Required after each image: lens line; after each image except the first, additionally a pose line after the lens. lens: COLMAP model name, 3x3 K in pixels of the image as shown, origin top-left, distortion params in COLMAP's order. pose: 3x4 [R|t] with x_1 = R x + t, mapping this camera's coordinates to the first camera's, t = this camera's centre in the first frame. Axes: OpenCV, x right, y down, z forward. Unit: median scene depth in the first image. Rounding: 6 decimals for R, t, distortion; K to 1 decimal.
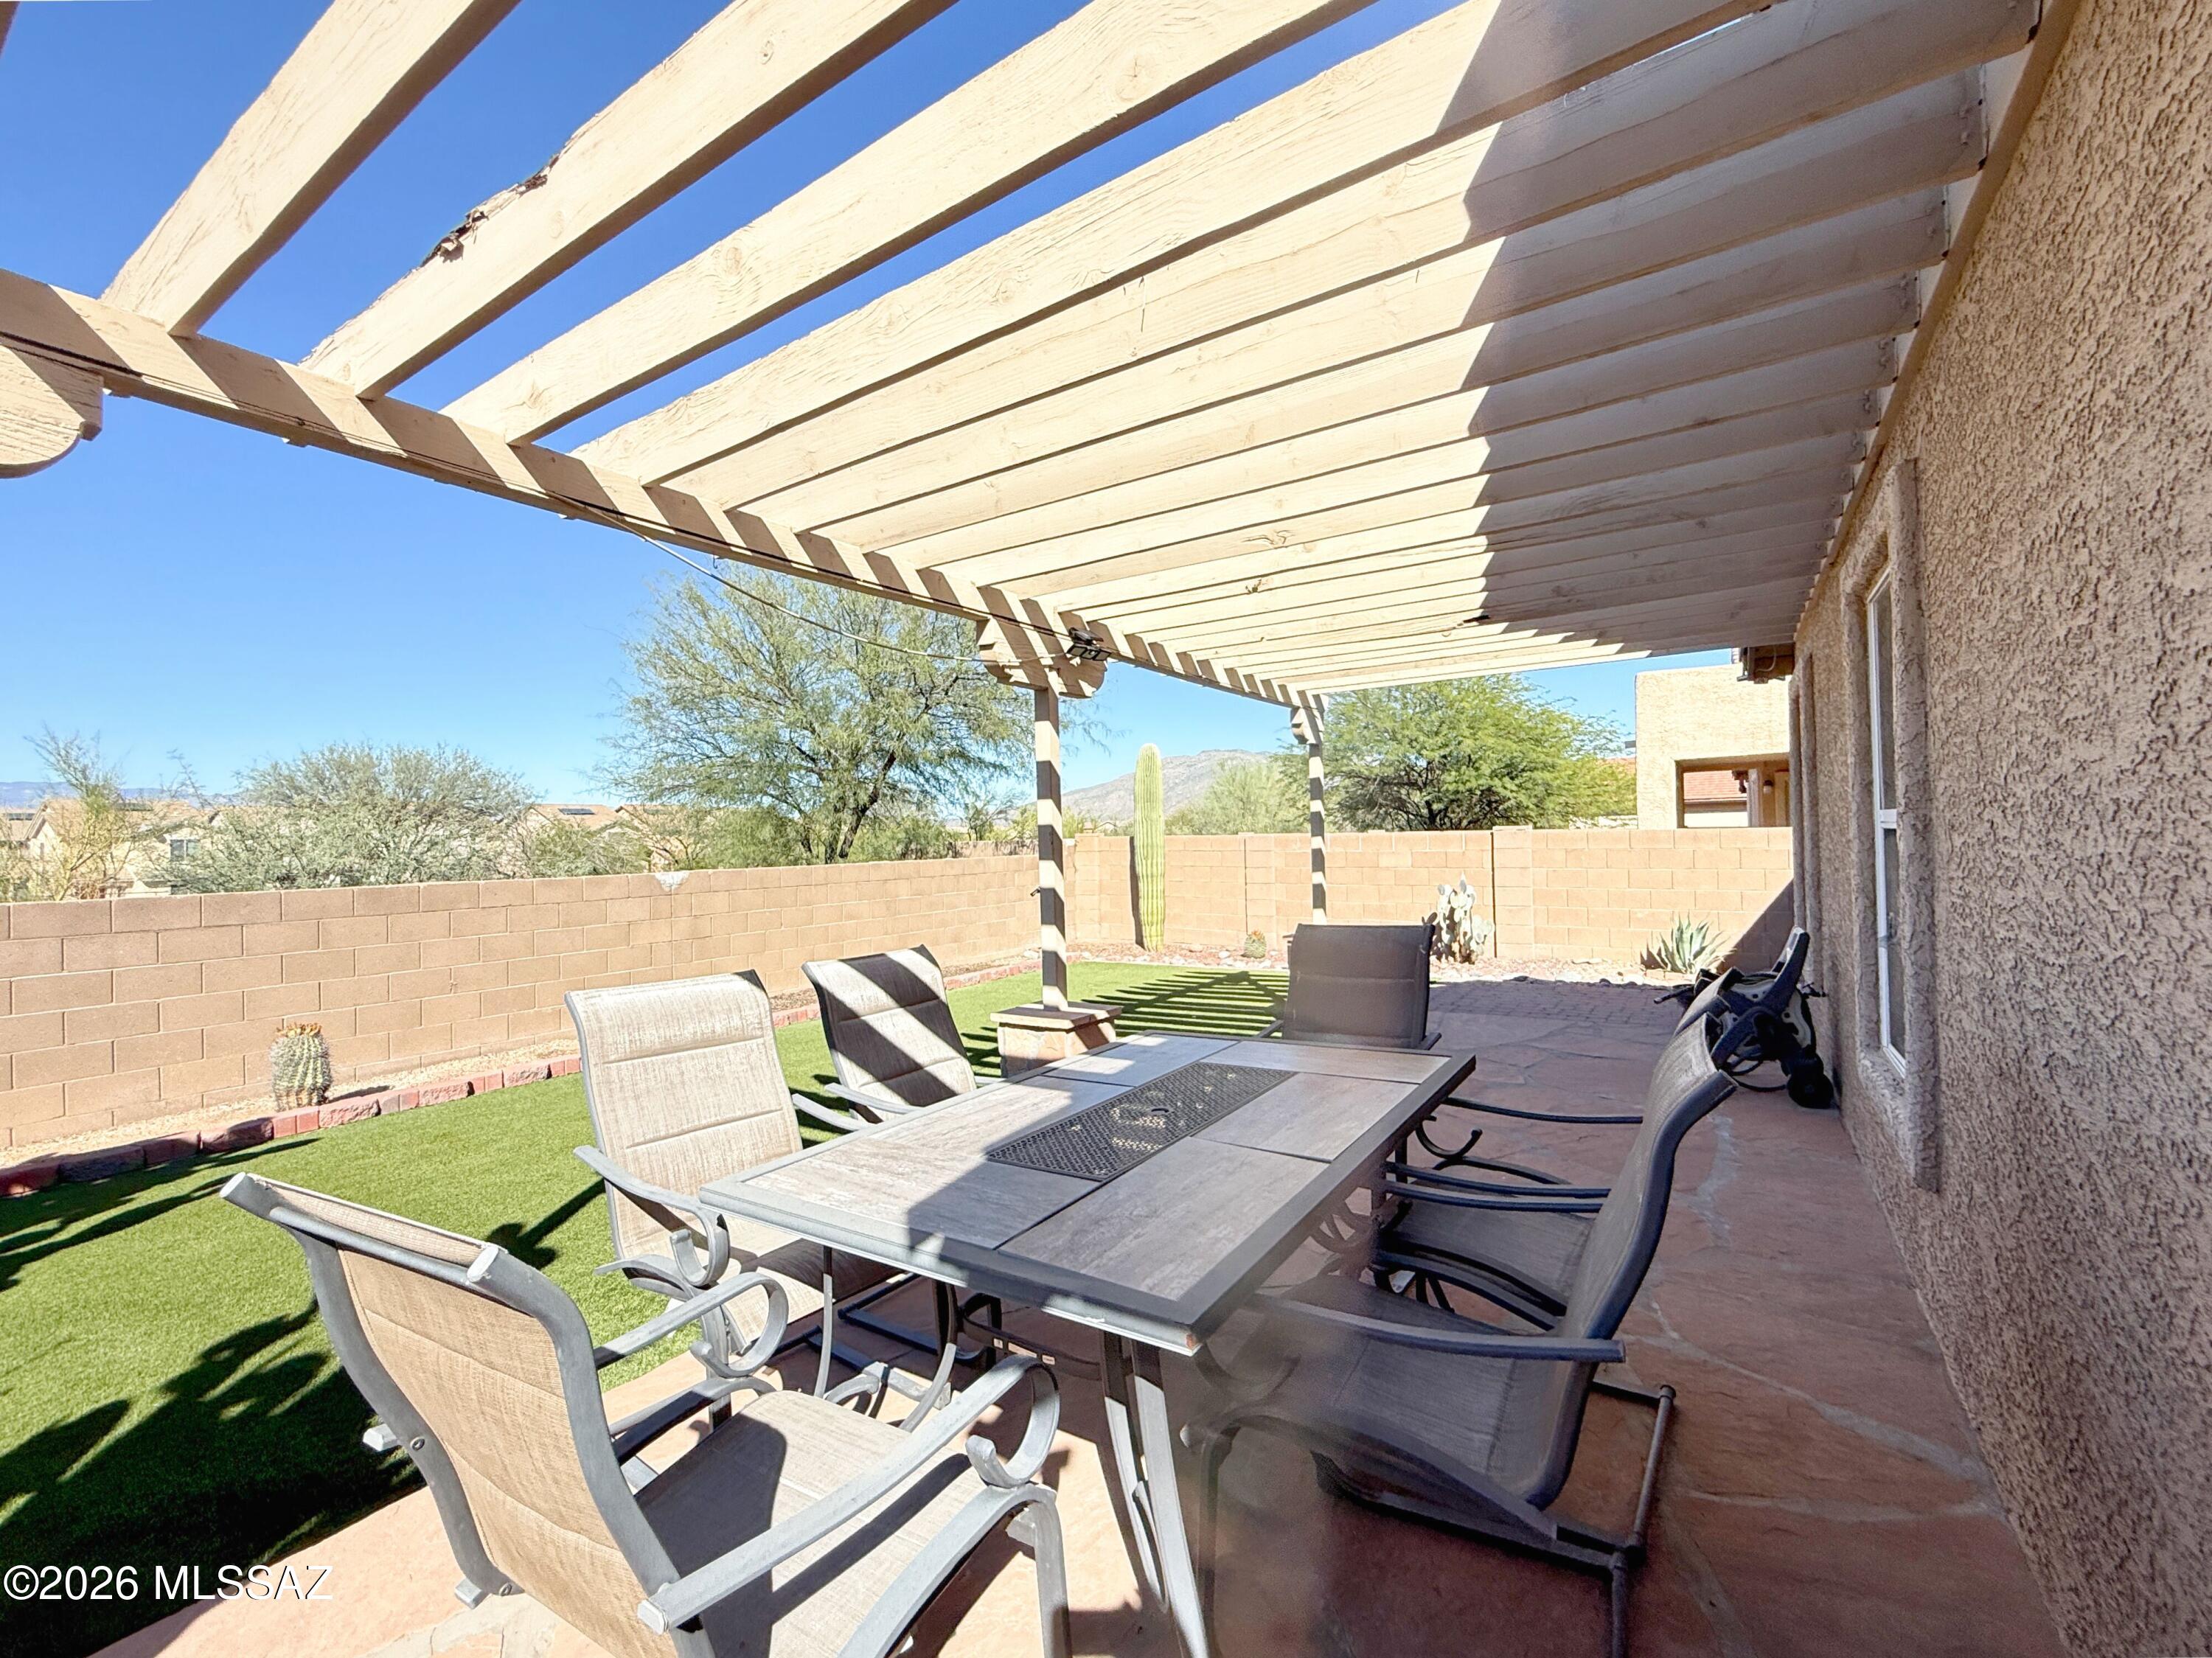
lens RADIAL K [[953.4, 0, 1095.1], [0, 953.4, 831.8], [0, 0, 1]] dist [-0.001946, -0.000209]
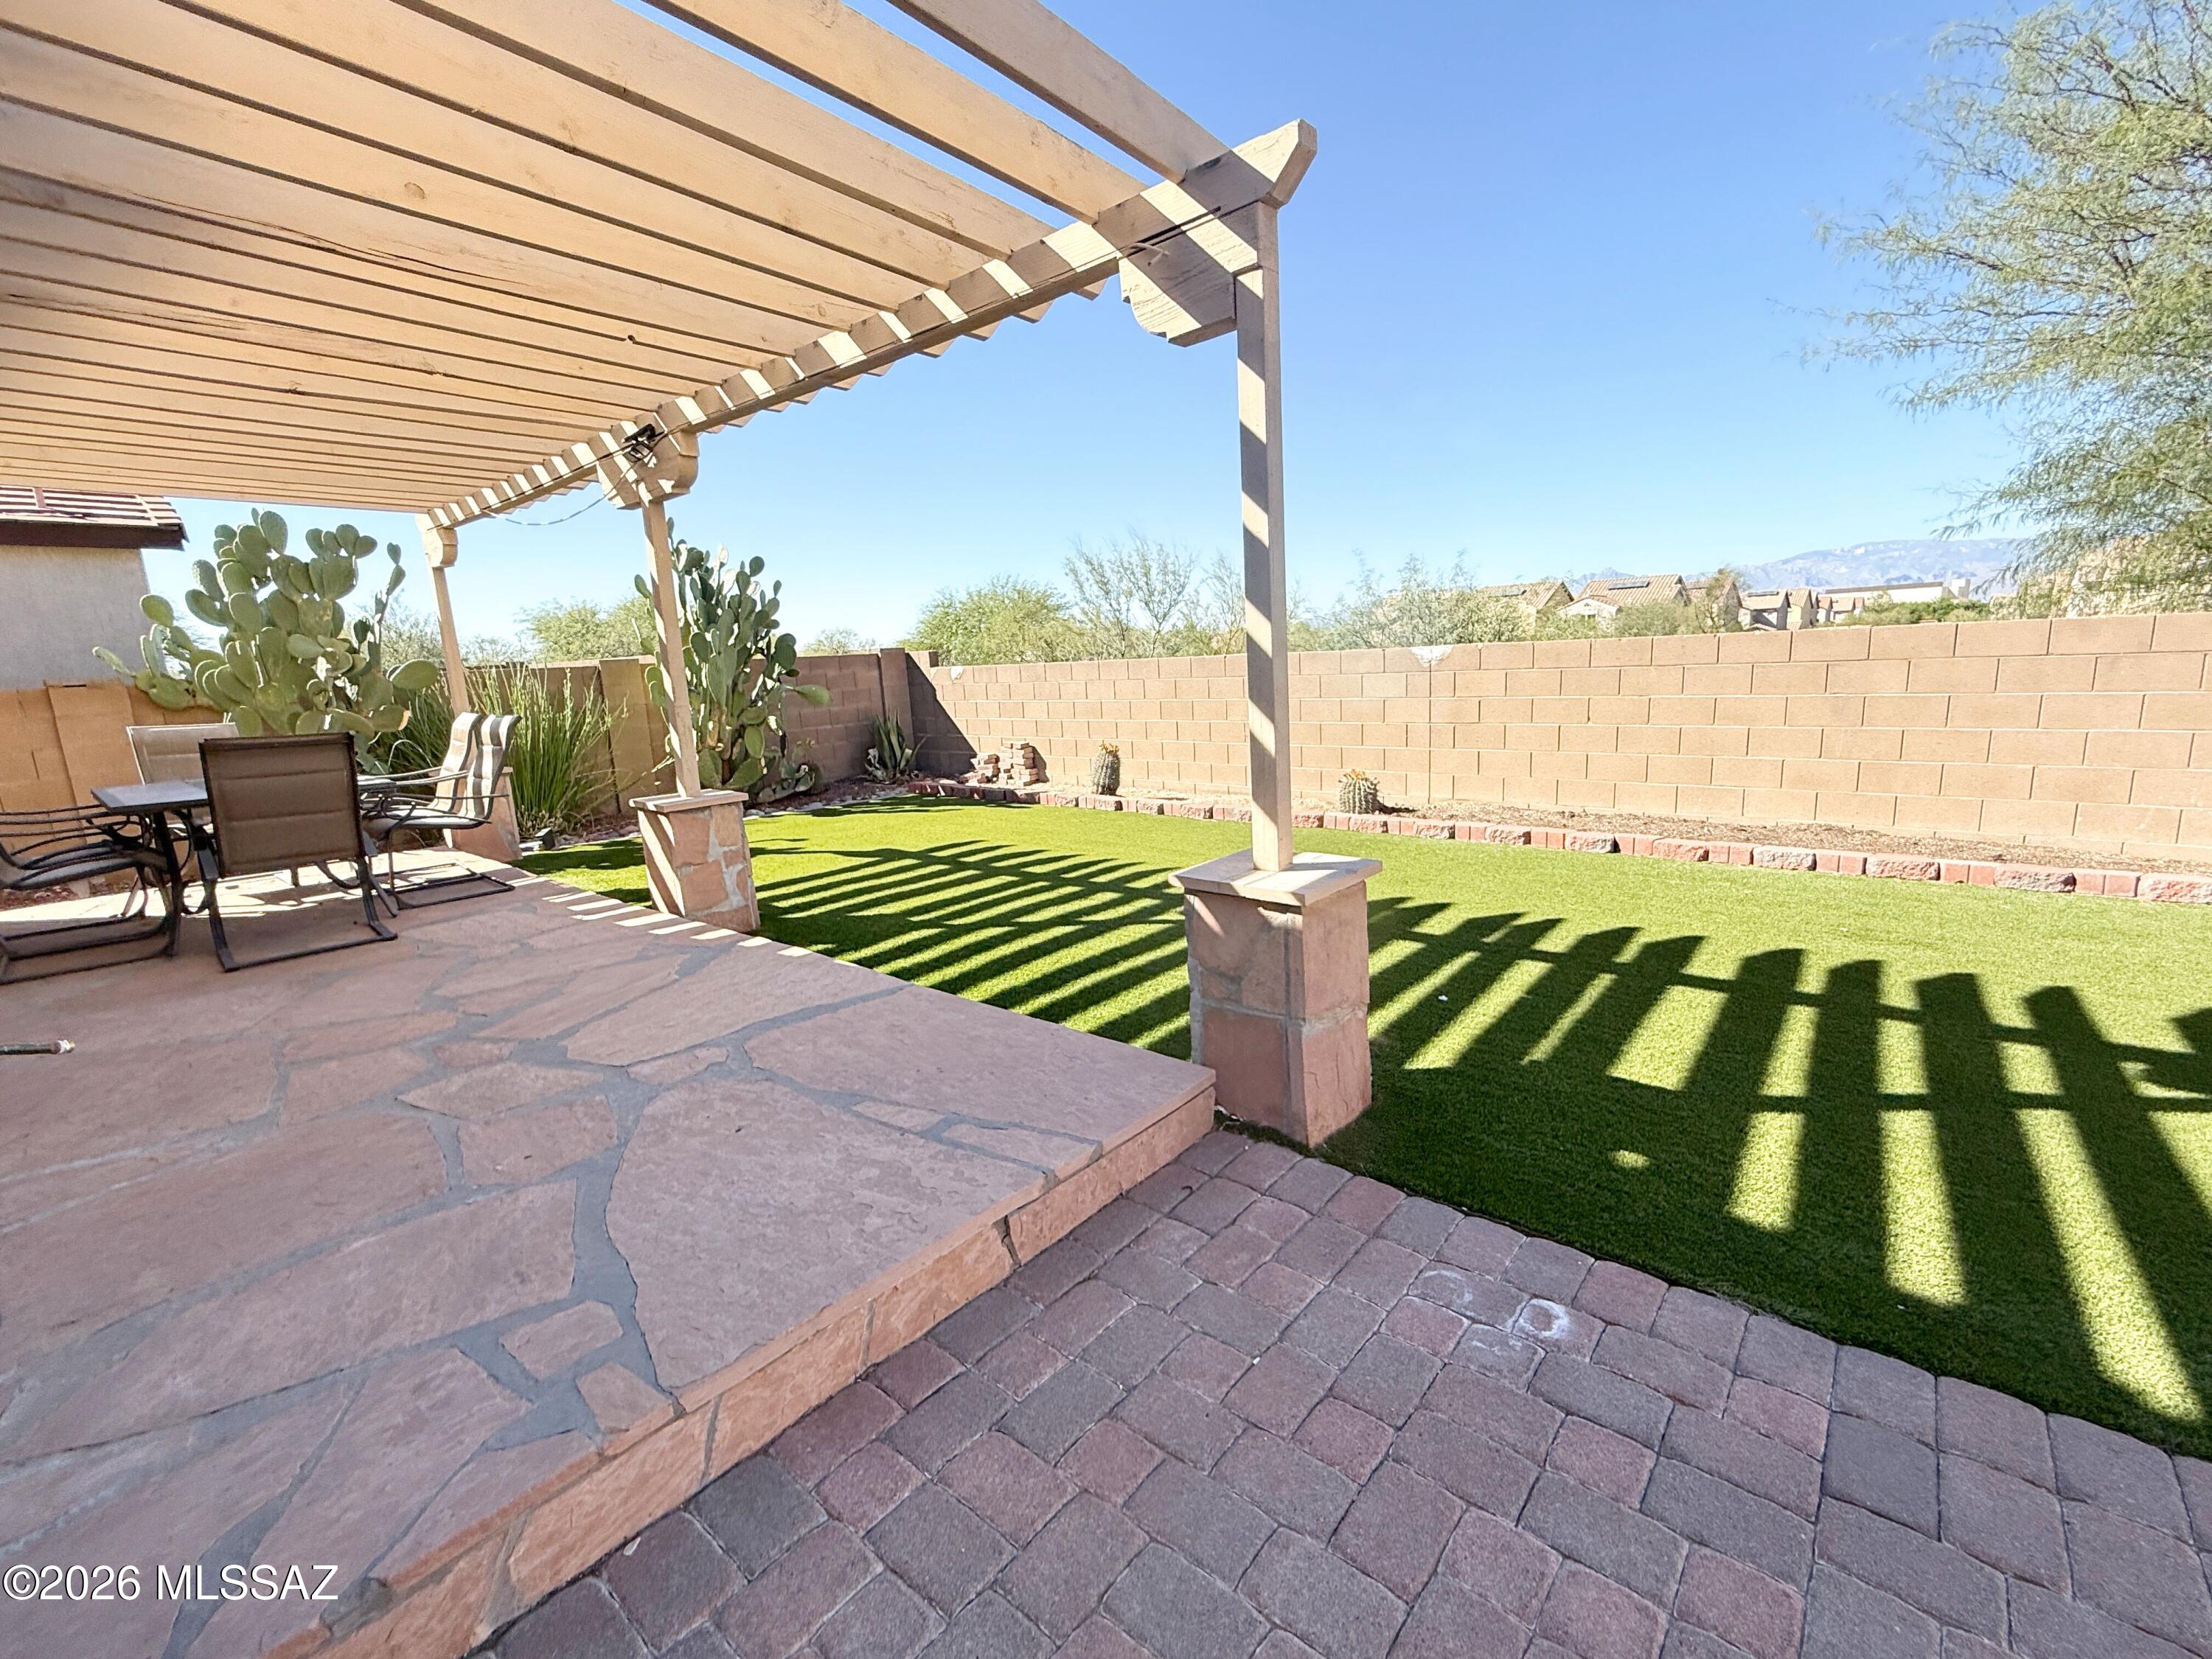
lens RADIAL K [[953.5, 0, 1103.7], [0, 953.5, 833.6], [0, 0, 1]] dist [-0.001946, -0.000209]
pose [[-0.121282, 0.207395, -0.970710, 0.613381], [0.053236, 0.977881, 0.202276, 0.020508], [0.991189, -0.027144, -0.129640, 0.972100]]
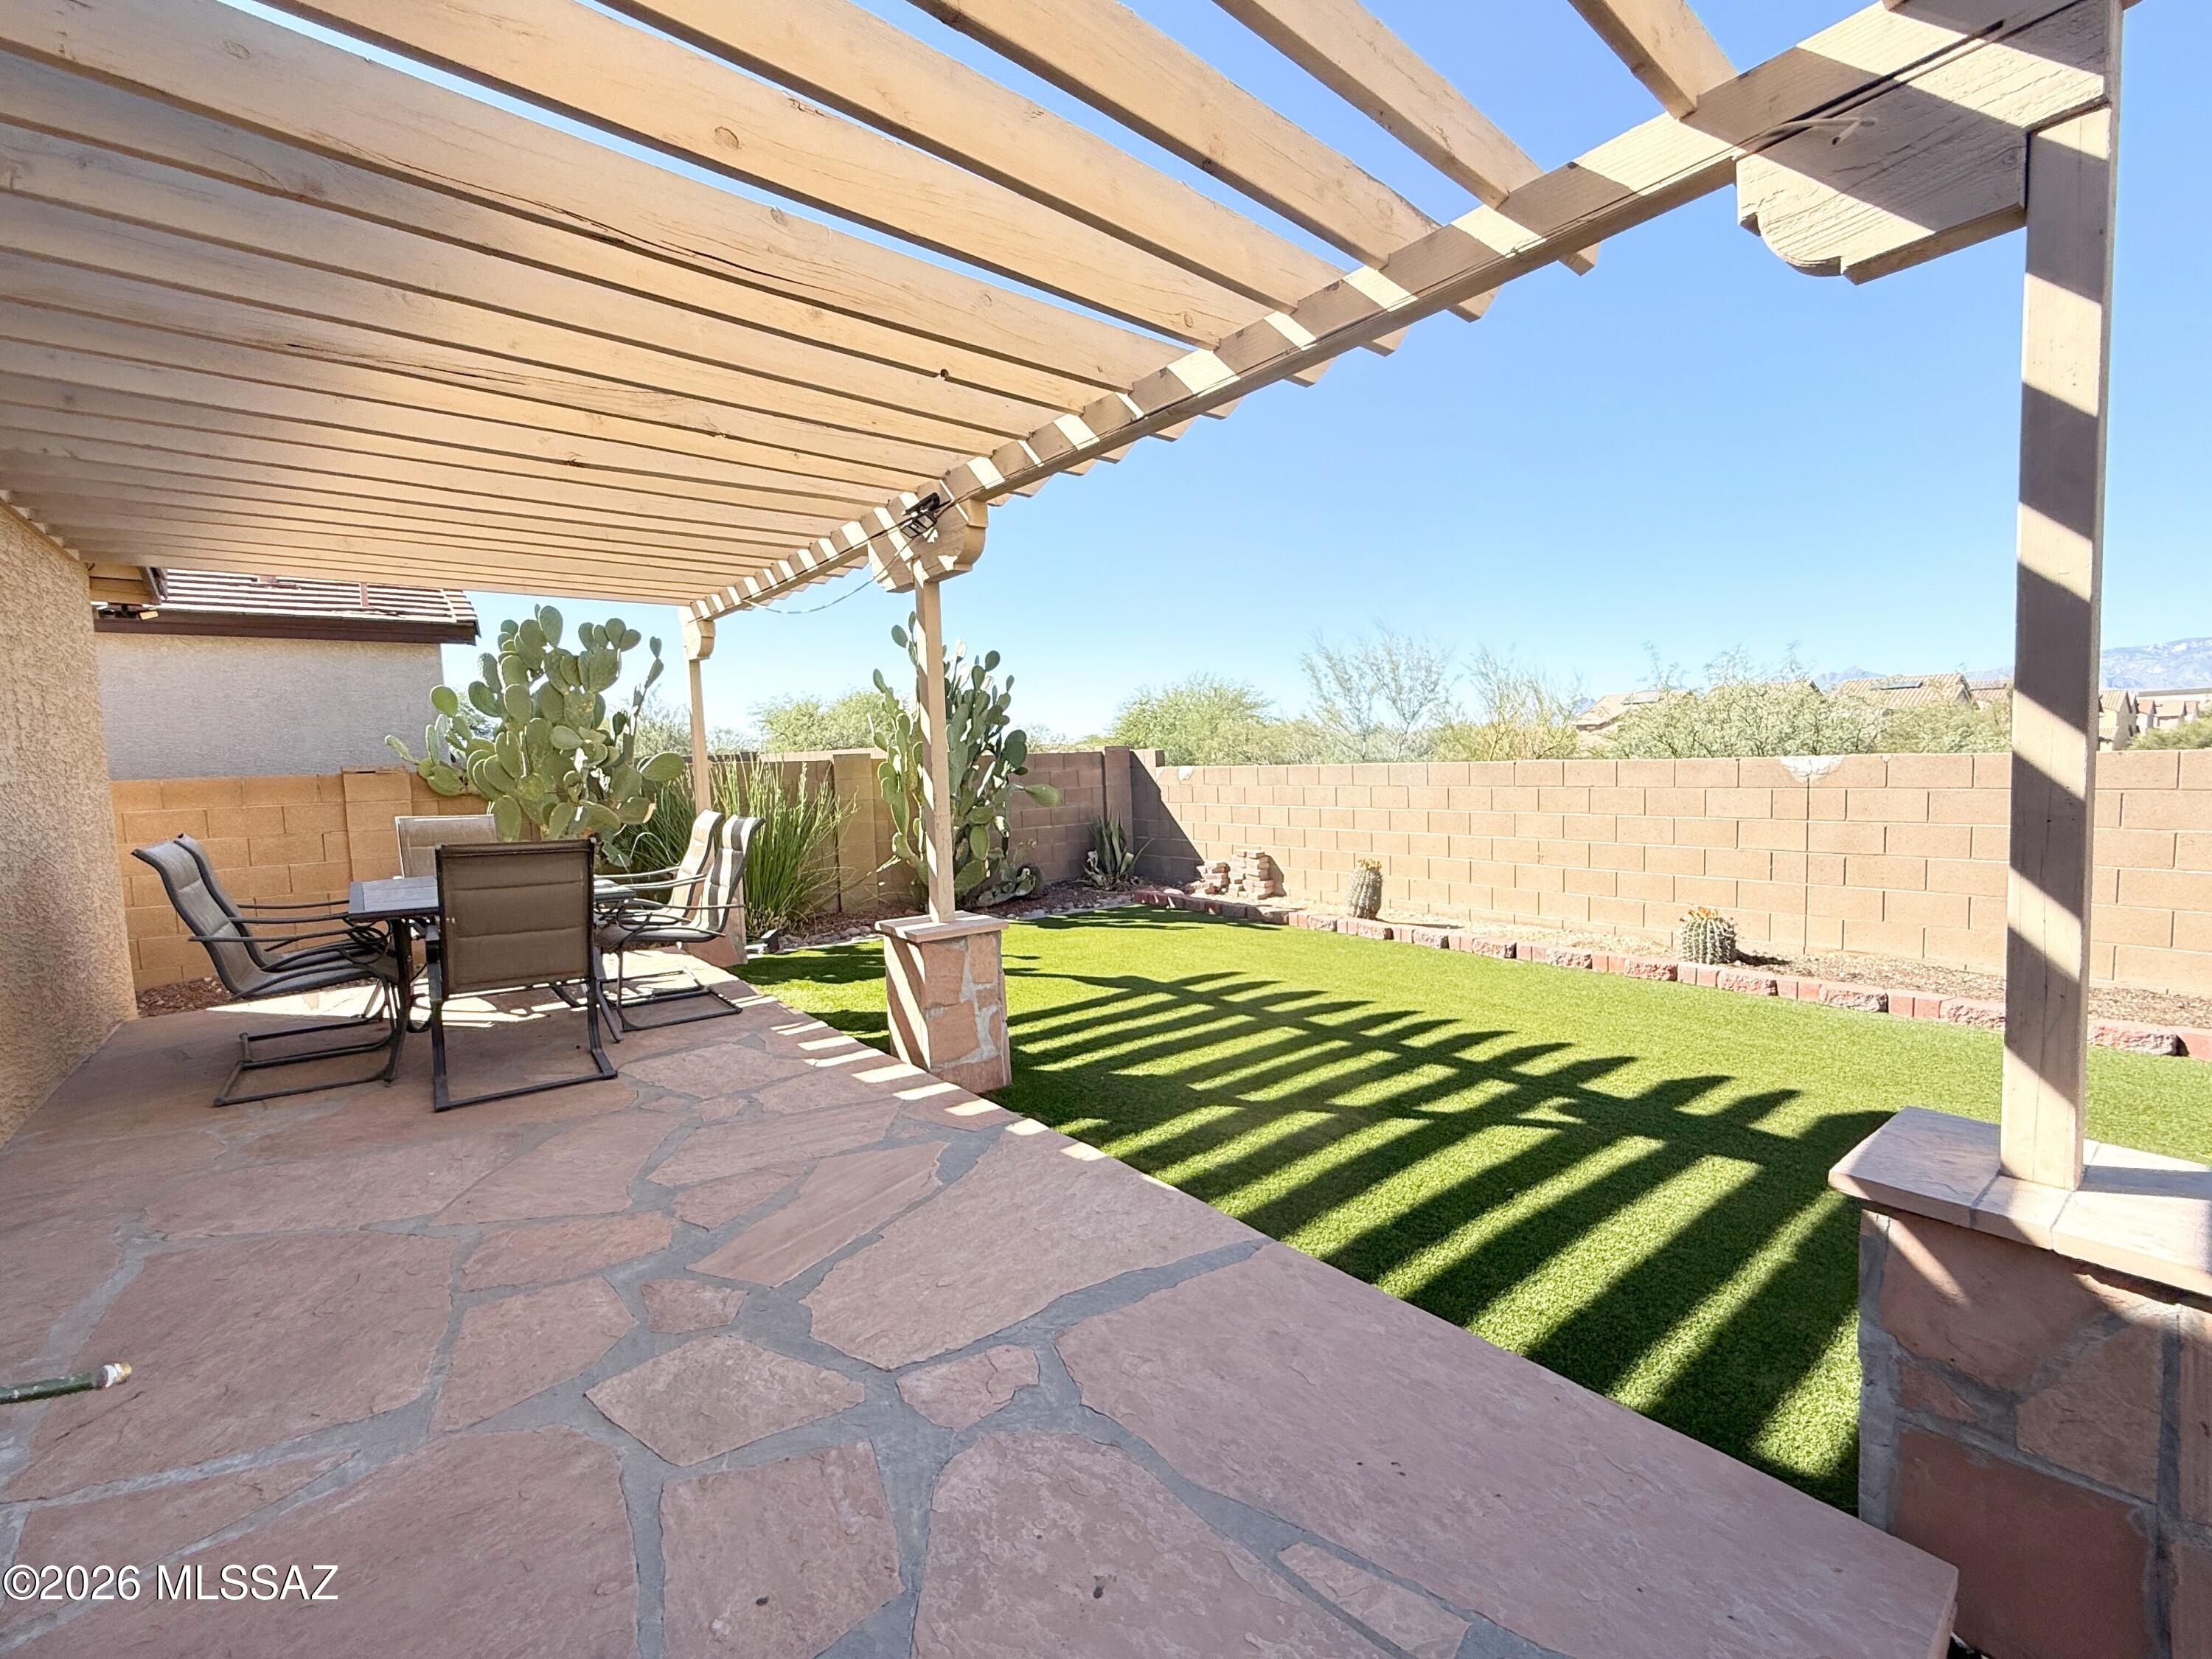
lens RADIAL K [[953.5, 0, 1101.5], [0, 953.5, 836.3], [0, 0, 1]] dist [-0.001946, -0.000209]
pose [[-0.305895, 0.106262, -0.946116, 0.491871], [0.039372, 0.994314, 0.098946, 0.012253], [0.951251, -0.006984, -0.308340, 0.860117]]
